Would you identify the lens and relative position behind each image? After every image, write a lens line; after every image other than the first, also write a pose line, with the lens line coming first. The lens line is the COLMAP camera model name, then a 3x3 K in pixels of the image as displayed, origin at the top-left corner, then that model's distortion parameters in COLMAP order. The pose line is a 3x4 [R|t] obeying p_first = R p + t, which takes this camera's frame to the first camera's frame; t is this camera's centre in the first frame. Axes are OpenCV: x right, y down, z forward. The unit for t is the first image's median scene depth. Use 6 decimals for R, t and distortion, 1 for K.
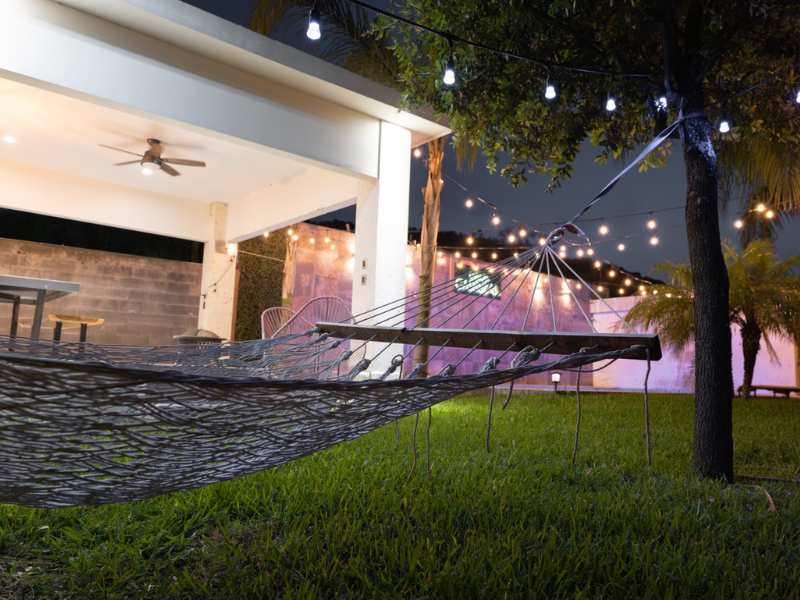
lens RADIAL K [[634.5, 0, 400.0], [0, 634.5, 300.0], [0, 0, 1]] dist [-0.002980, 0.003156]
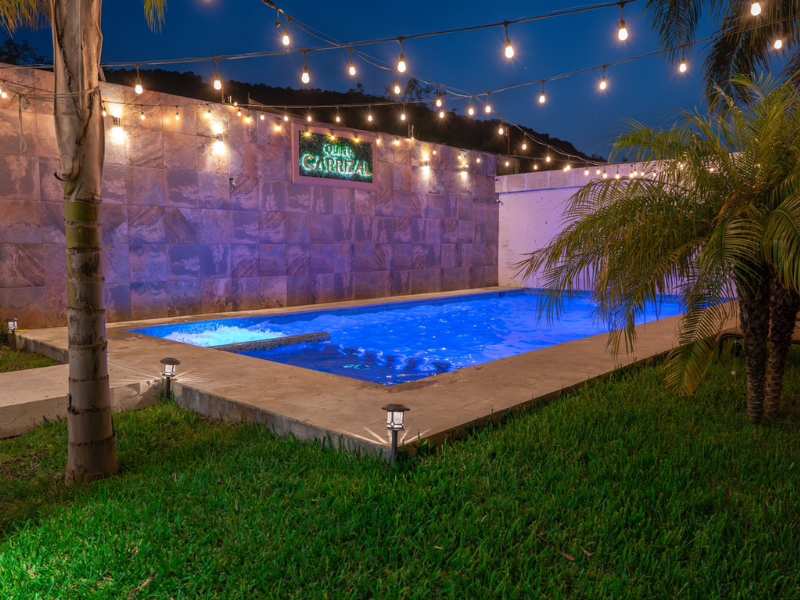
lens RADIAL K [[634.5, 0, 400.0], [0, 634.5, 300.0], [0, 0, 1]] dist [-0.002980, 0.003156]
pose [[0.990226, -0.051863, 0.129469, 0.091373], [0.024117, 0.977980, 0.207301, -0.018502], [-0.137370, -0.202152, 0.969672, 0.278879]]
